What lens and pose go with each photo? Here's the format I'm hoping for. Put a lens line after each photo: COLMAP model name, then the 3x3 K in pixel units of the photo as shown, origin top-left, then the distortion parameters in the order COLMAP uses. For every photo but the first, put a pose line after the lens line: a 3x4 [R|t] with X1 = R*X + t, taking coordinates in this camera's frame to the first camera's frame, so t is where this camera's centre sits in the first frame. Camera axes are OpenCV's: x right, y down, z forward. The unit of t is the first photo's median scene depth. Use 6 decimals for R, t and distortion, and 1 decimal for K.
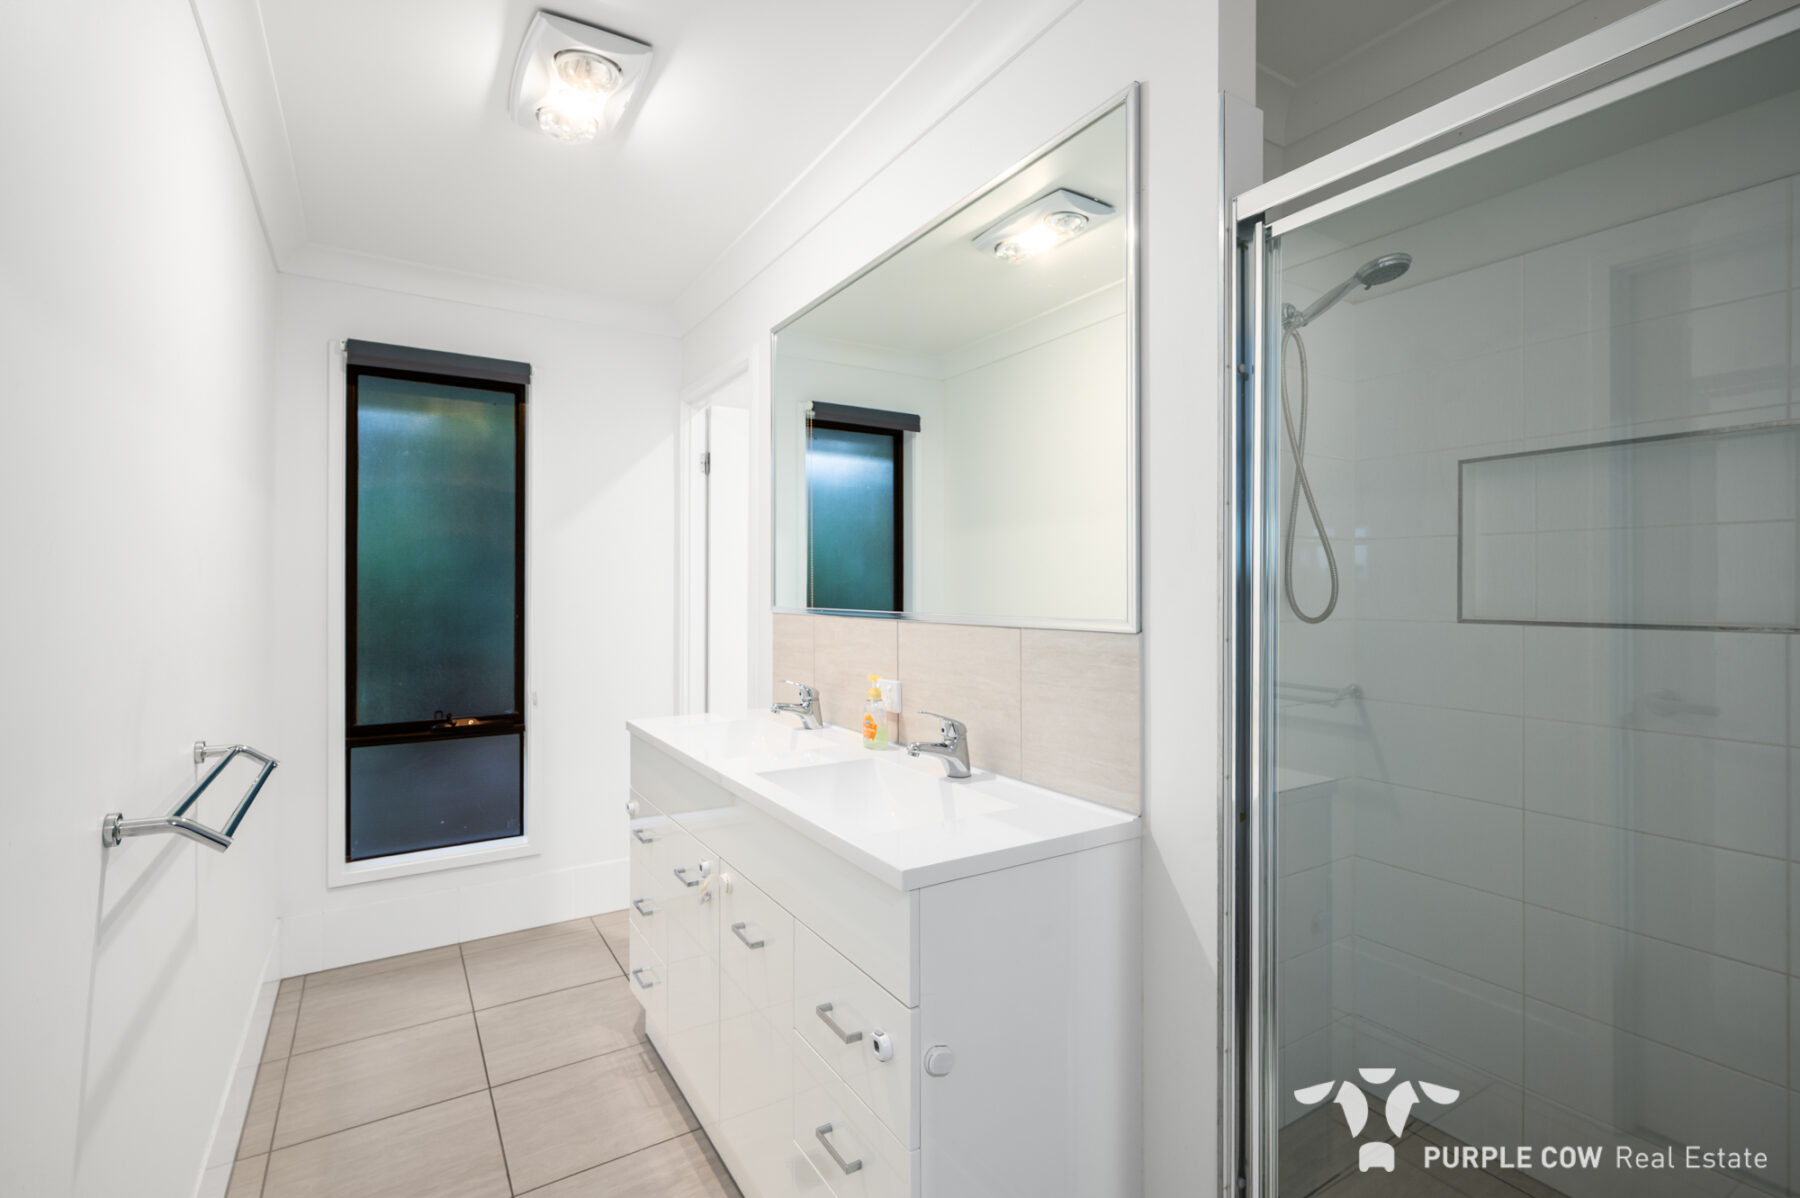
lens RADIAL K [[796.3, 0, 899.8], [0, 796.3, 593.1], [0, 0, 1]] dist [-0.004124, -0.000037]
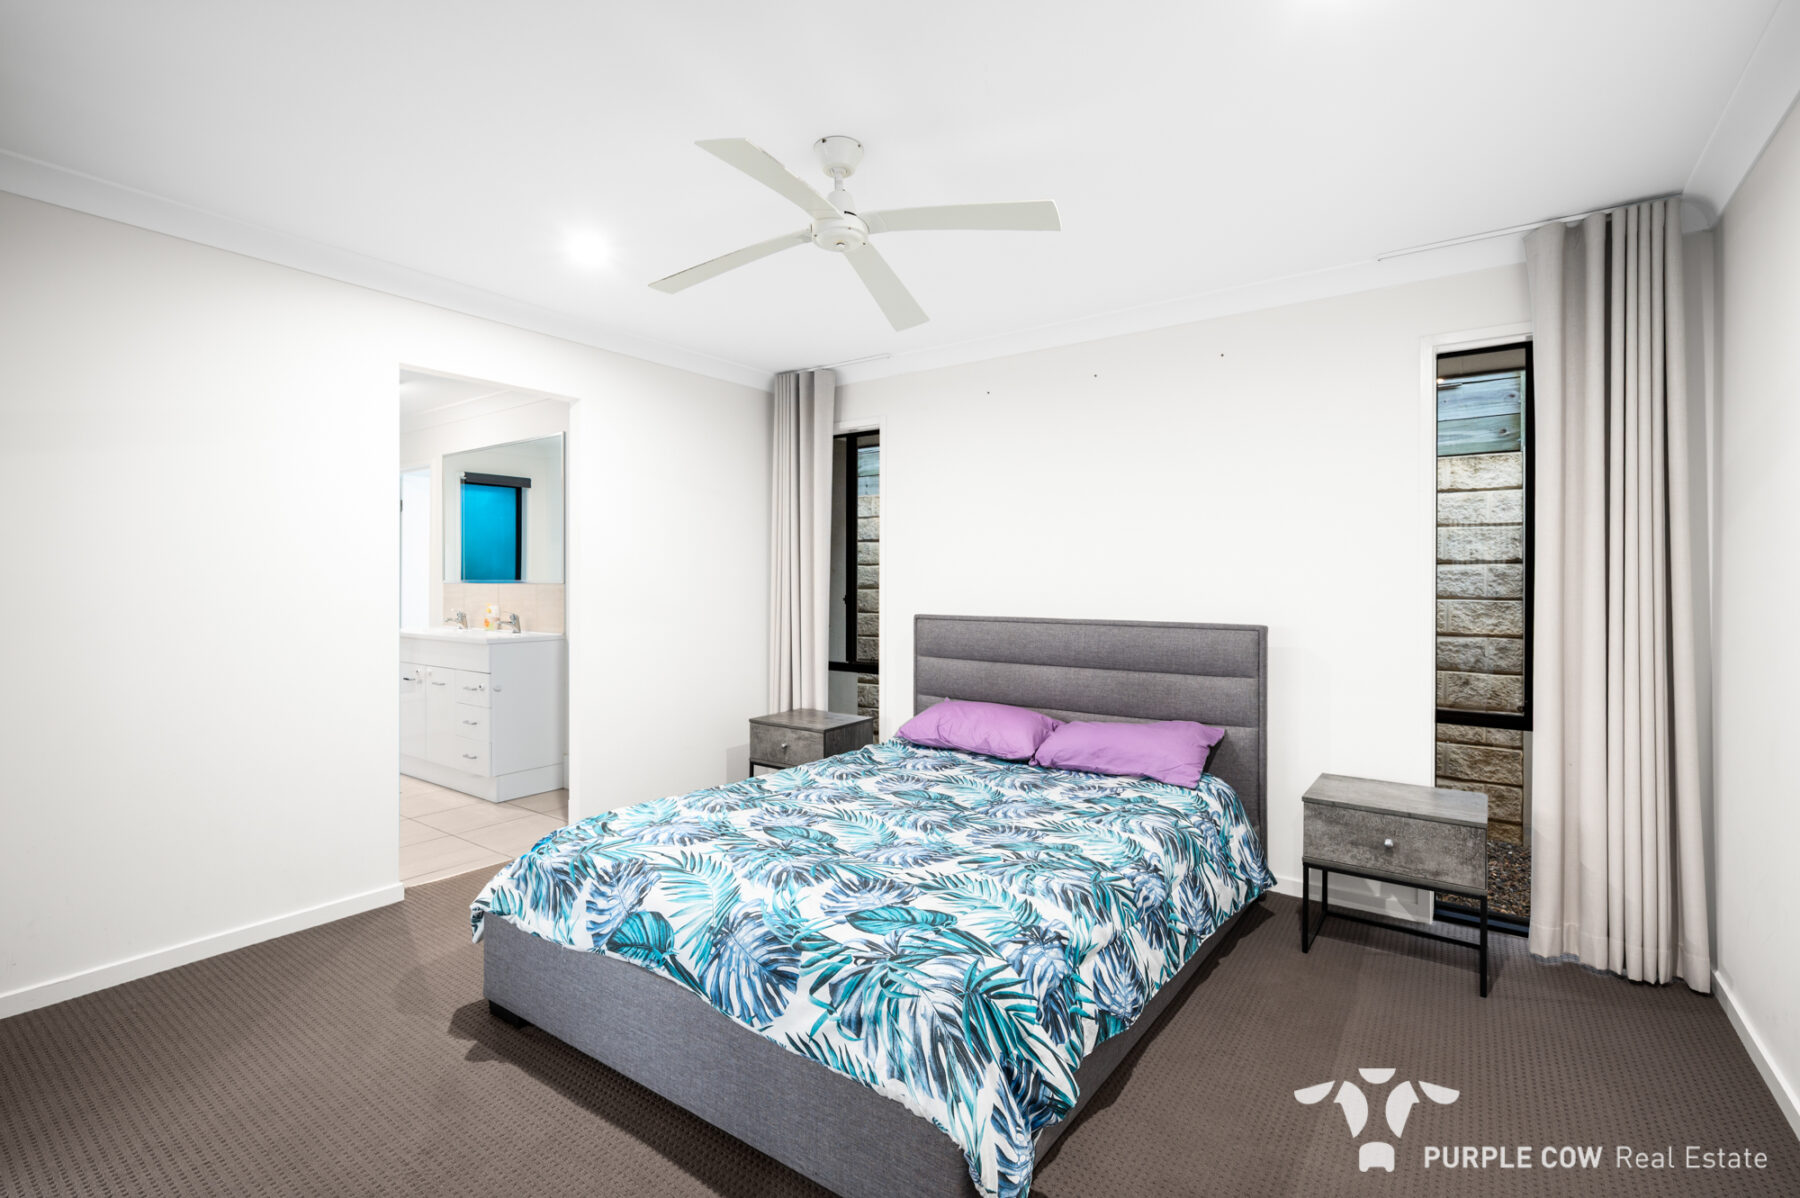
lens RADIAL K [[796.3, 0, 902.2], [0, 796.3, 588.6], [0, 0, 1]] dist [-0.004124, -0.000037]
pose [[0.924929, 0.004644, 0.380111, 0.140295], [-0.006254, 0.999976, 0.002999, 0.020239], [-0.380088, -0.005151, 0.924936, -1.188921]]
